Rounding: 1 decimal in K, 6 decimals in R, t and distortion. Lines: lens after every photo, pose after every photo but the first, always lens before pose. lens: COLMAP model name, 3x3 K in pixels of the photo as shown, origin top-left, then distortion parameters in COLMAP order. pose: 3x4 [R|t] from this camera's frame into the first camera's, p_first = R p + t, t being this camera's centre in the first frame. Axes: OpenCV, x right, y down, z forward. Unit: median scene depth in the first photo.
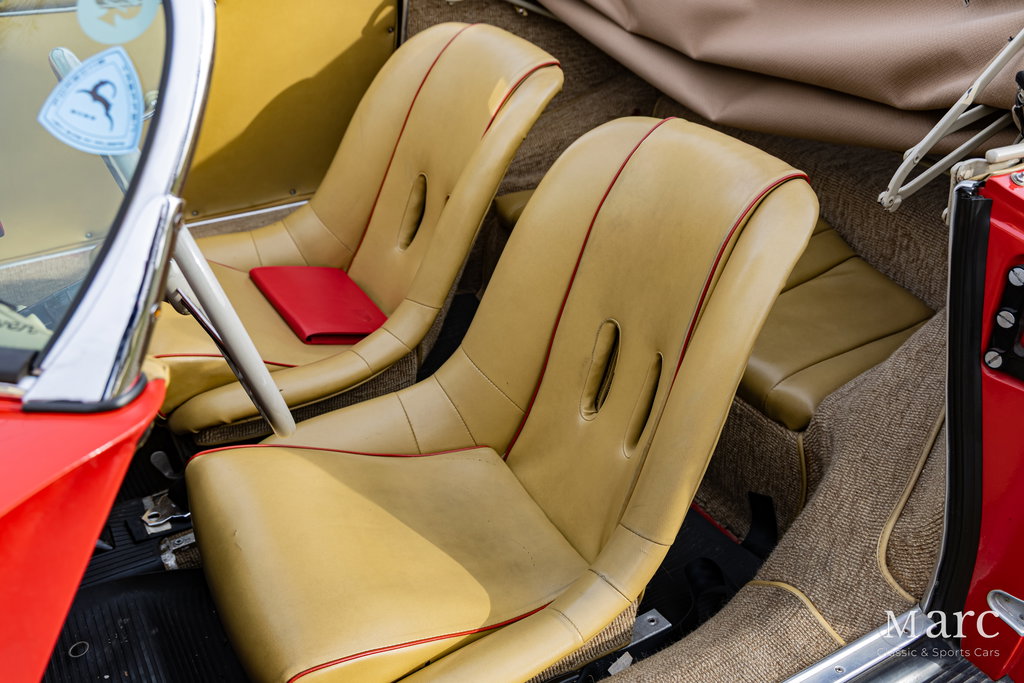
lens RADIAL K [[990.5, 0, 512.0], [0, 990.5, 341.5], [0, 0, 1]] dist [-0.052376, -0.003647]
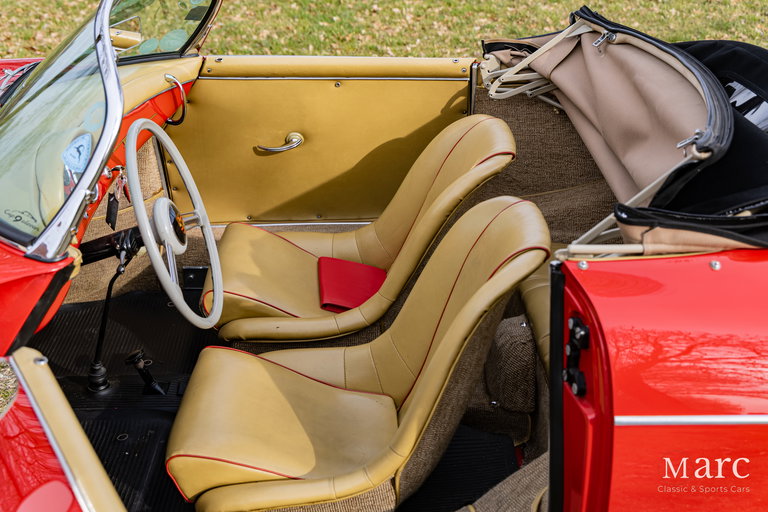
lens RADIAL K [[1071.7, 0, 384.0], [0, 1071.7, 256.0], [0, 0, 1]] dist [-0.007417, -0.015712]
pose [[0.867978, 0.182722, -0.461766, 0.678670], [-0.238629, 0.968923, -0.065144, 0.009161], [0.435512, 0.166734, 0.884607, -0.470992]]
